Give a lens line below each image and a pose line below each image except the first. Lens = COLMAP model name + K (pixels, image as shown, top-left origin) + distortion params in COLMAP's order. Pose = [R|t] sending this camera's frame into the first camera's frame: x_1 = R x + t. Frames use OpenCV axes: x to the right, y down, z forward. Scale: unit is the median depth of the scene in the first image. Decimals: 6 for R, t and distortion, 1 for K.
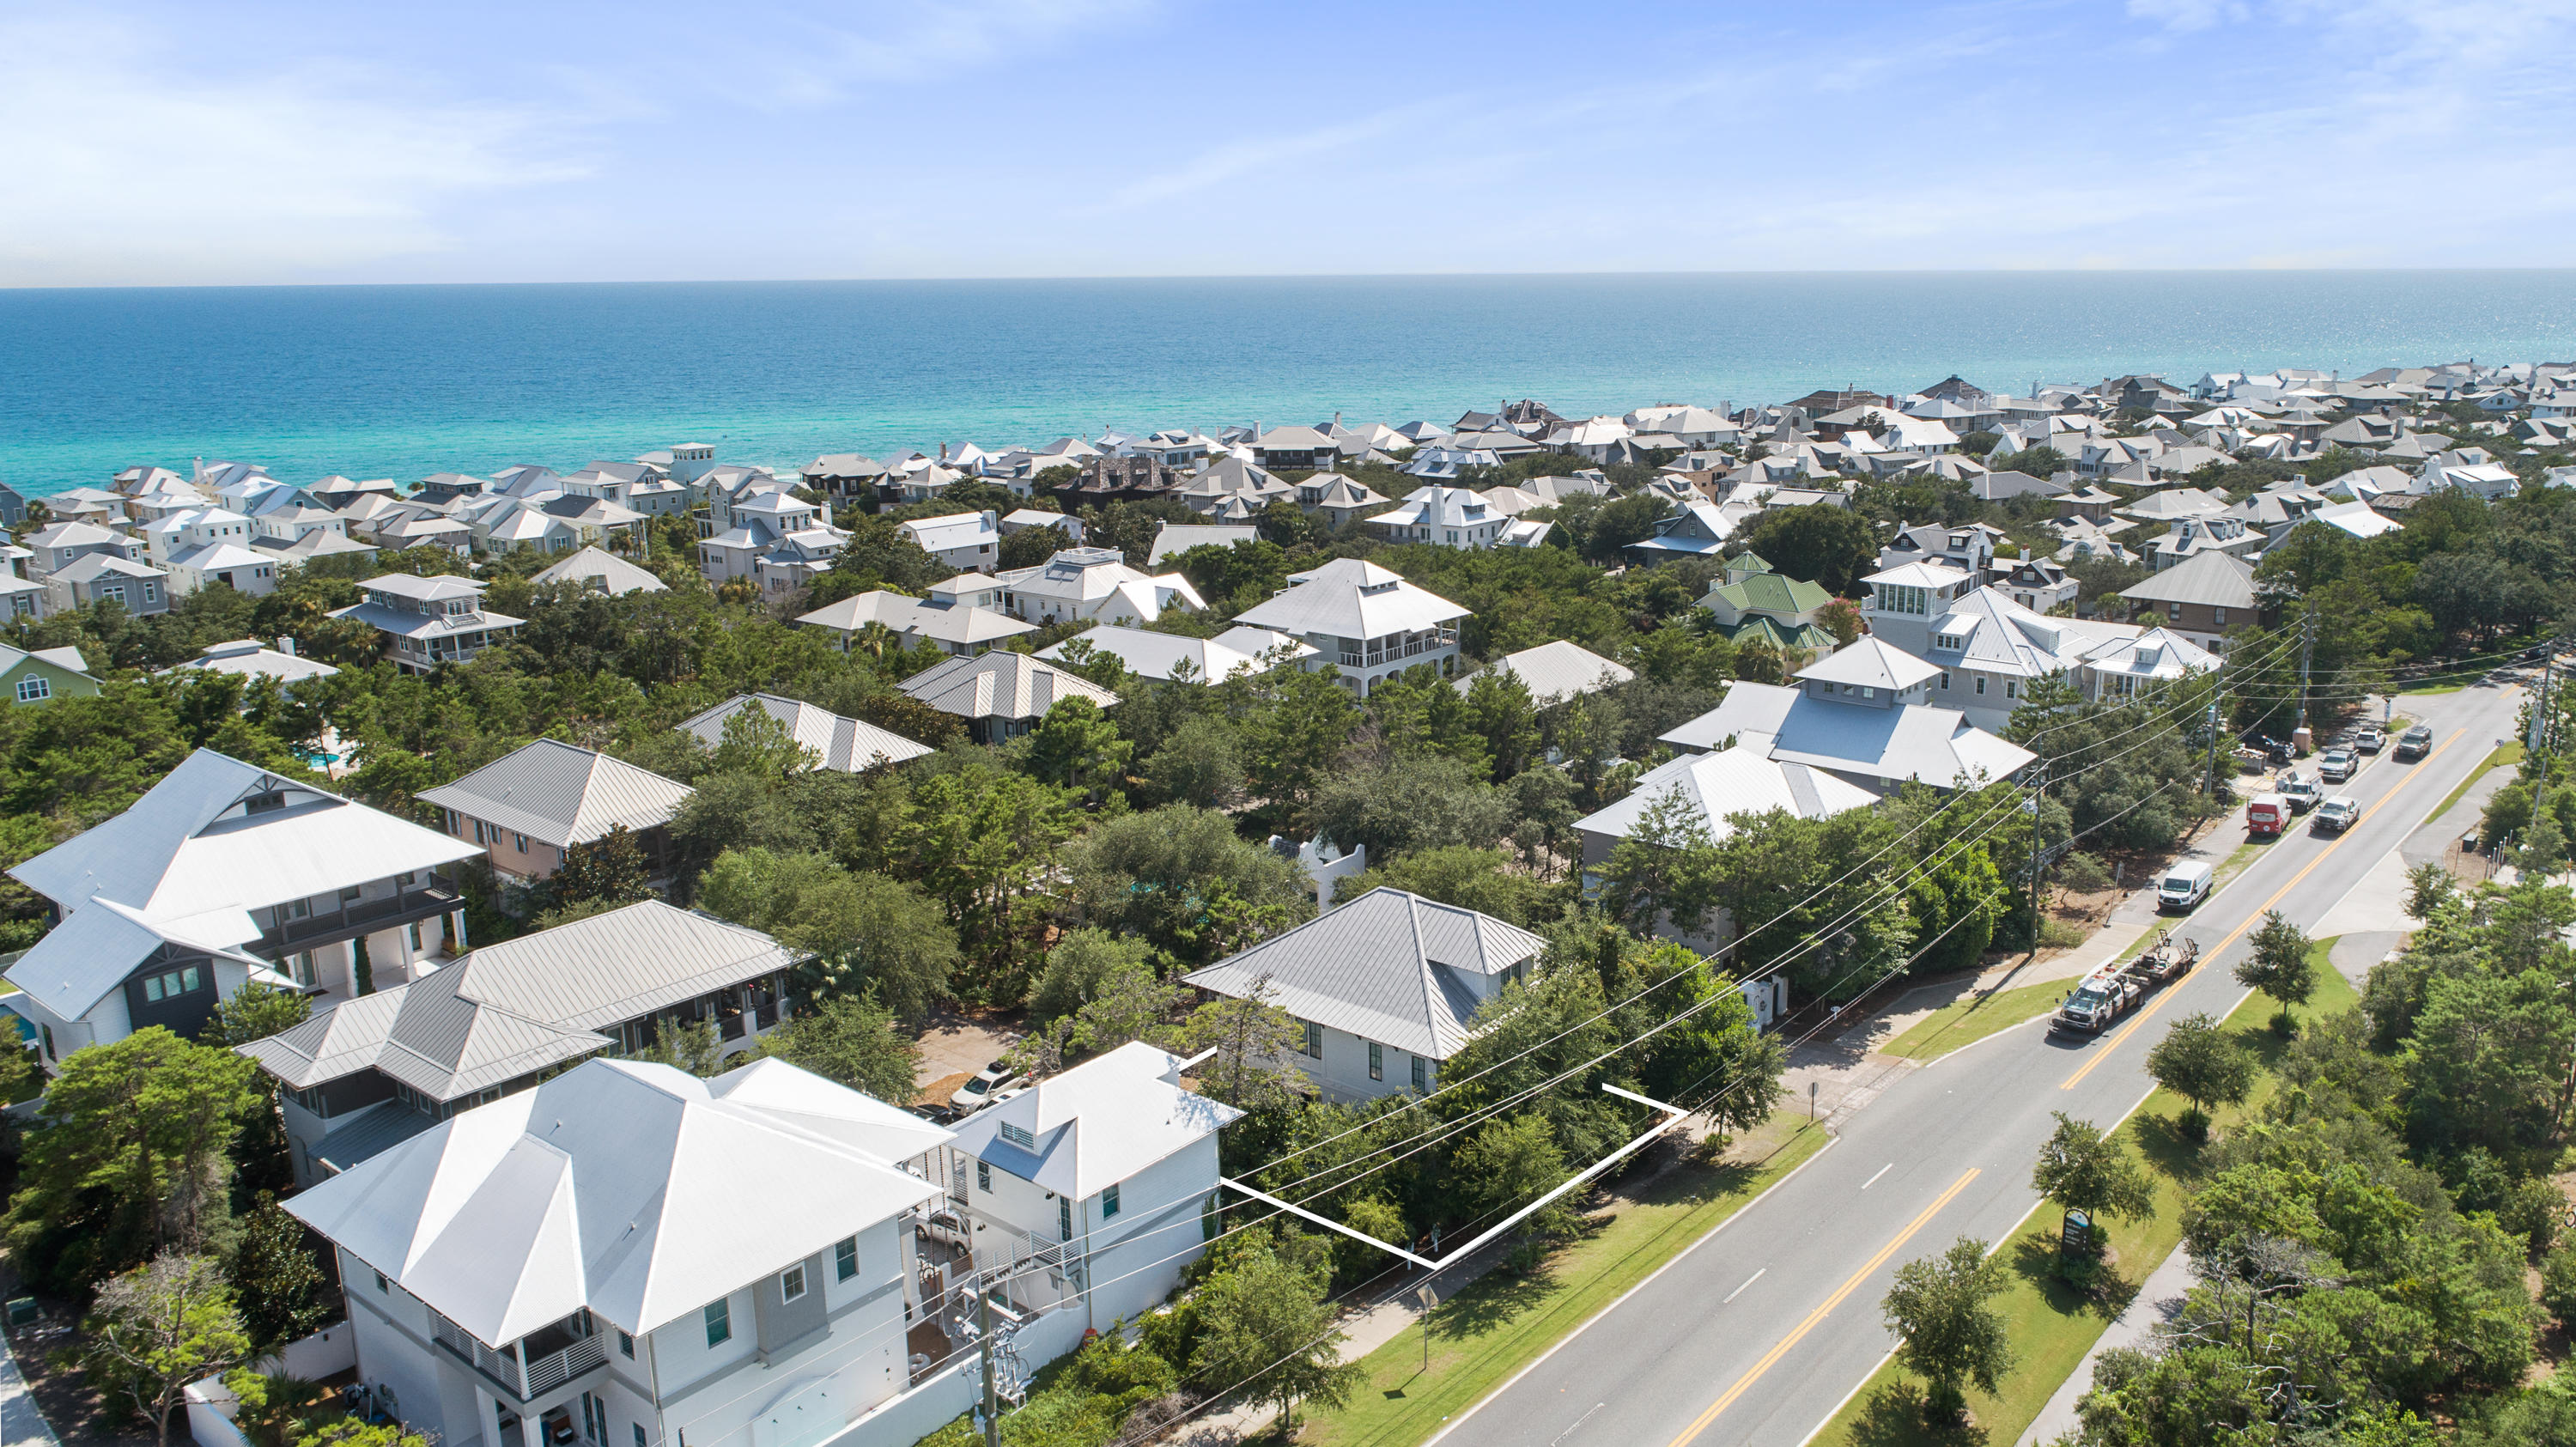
lens RADIAL K [[1862.7, 0, 1382.0], [0, 1862.7, 722.2], [0, 0, 1]] dist [-0.010815, 0.001570]
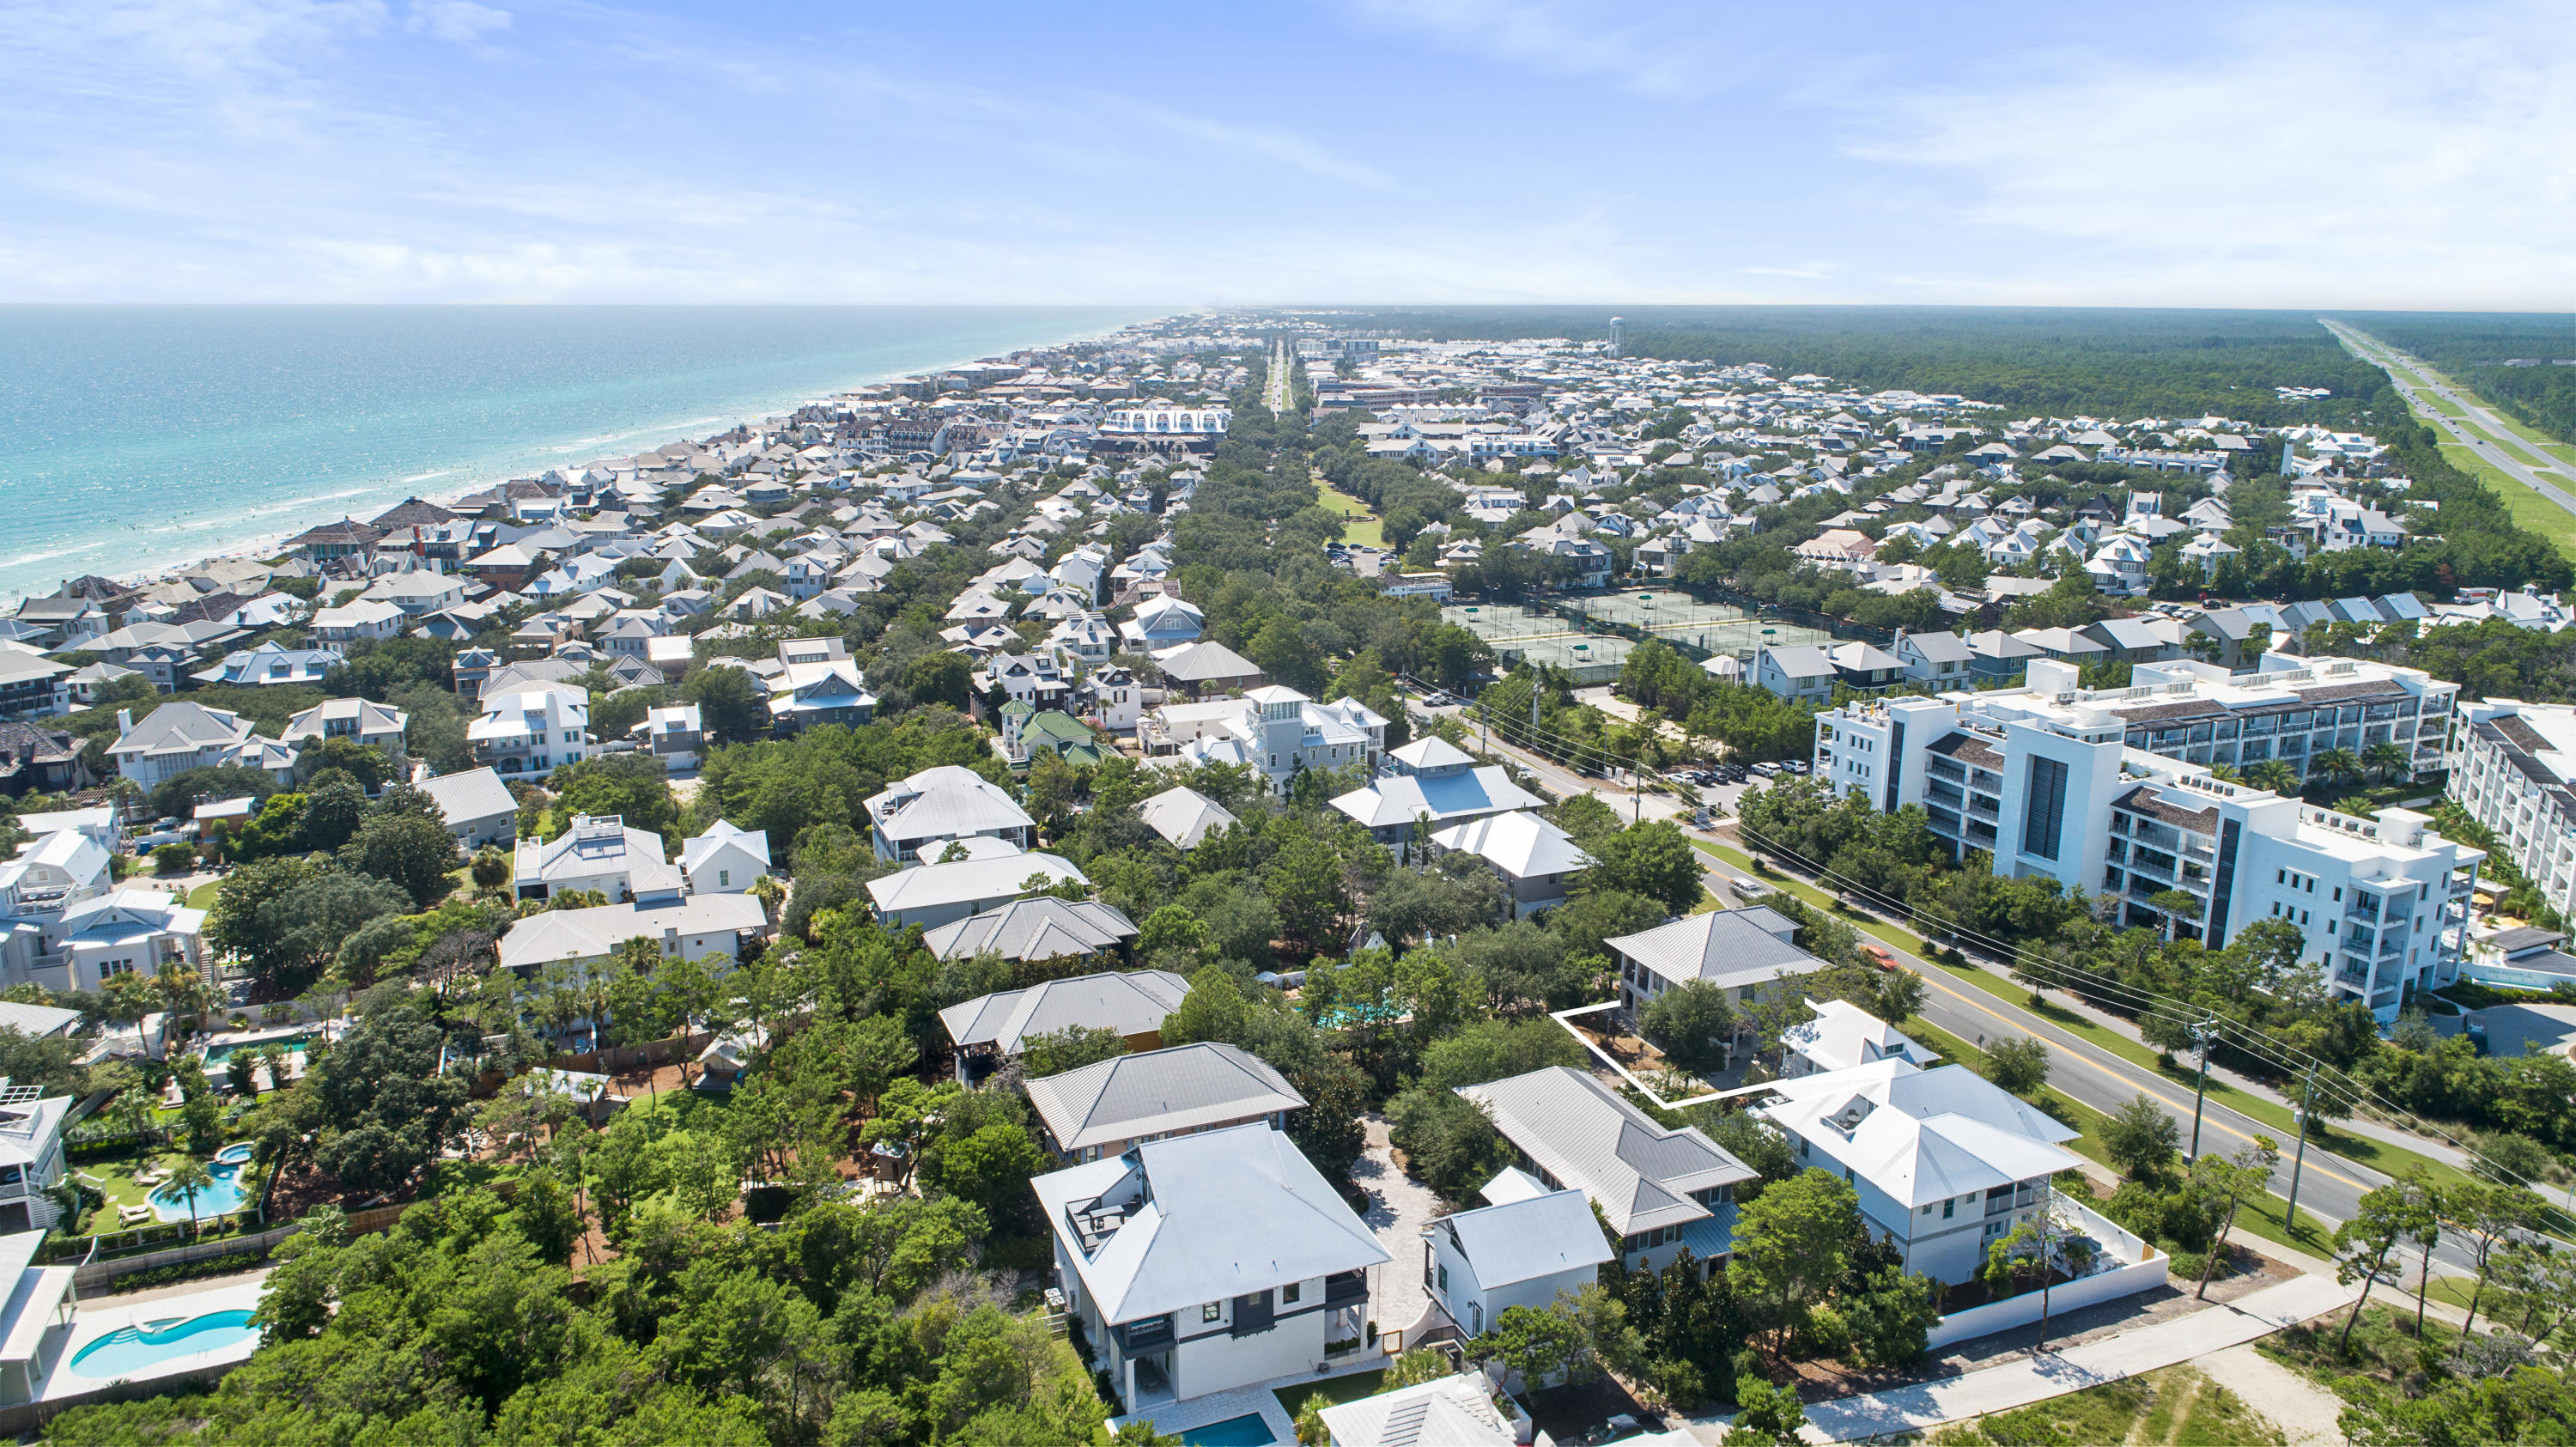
lens RADIAL K [[1734.7, 0, 1288.0], [0, 1734.7, 723.5], [0, 0, 1]] dist [-0.005794, 0.001554]
pose [[0.479146, -0.201719, 0.854241, -0.819266], [0.200695, 0.972629, 0.117105, -0.190360], [-0.854483, 0.115332, 0.506516, 0.214109]]
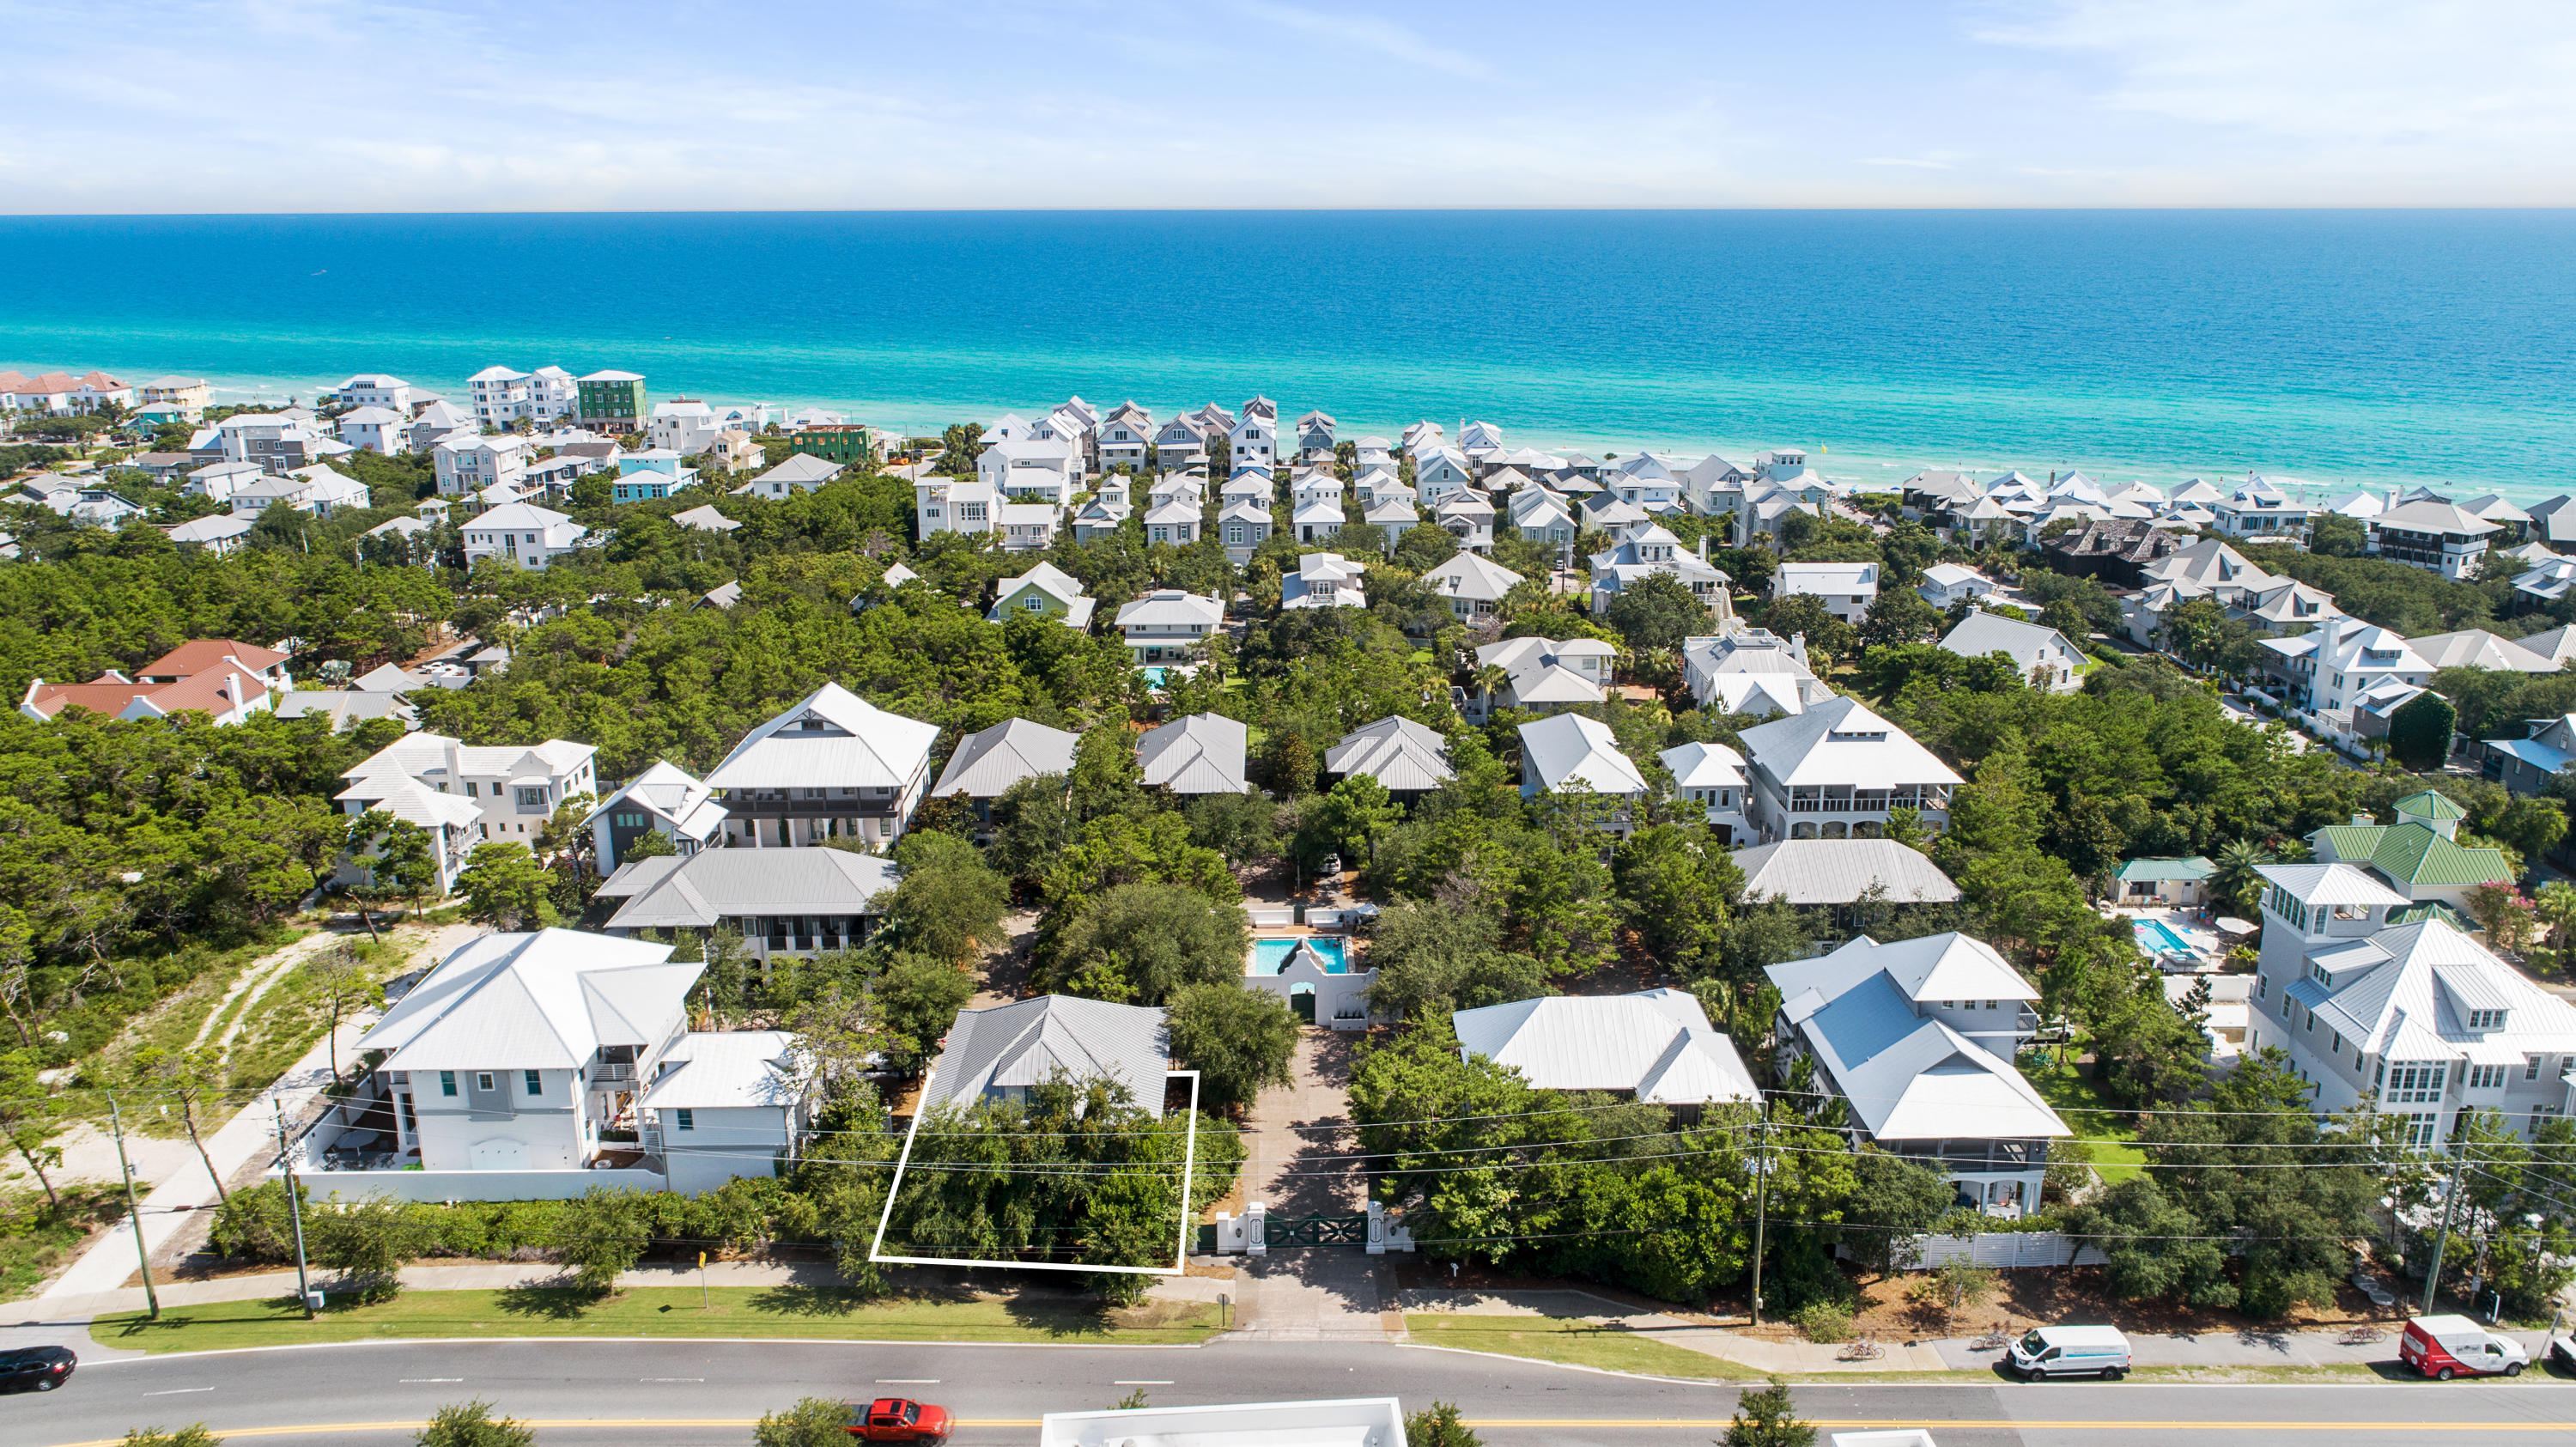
lens RADIAL K [[1734.7, 0, 1288.0], [0, 1734.7, 723.5], [0, 0, 1]] dist [-0.005794, 0.001554]
pose [[0.639868, 0.226224, -0.734433, 0.434404], [-0.187502, 0.972765, 0.136277, -0.133271], [0.745260, 0.050509, 0.664858, 0.145408]]
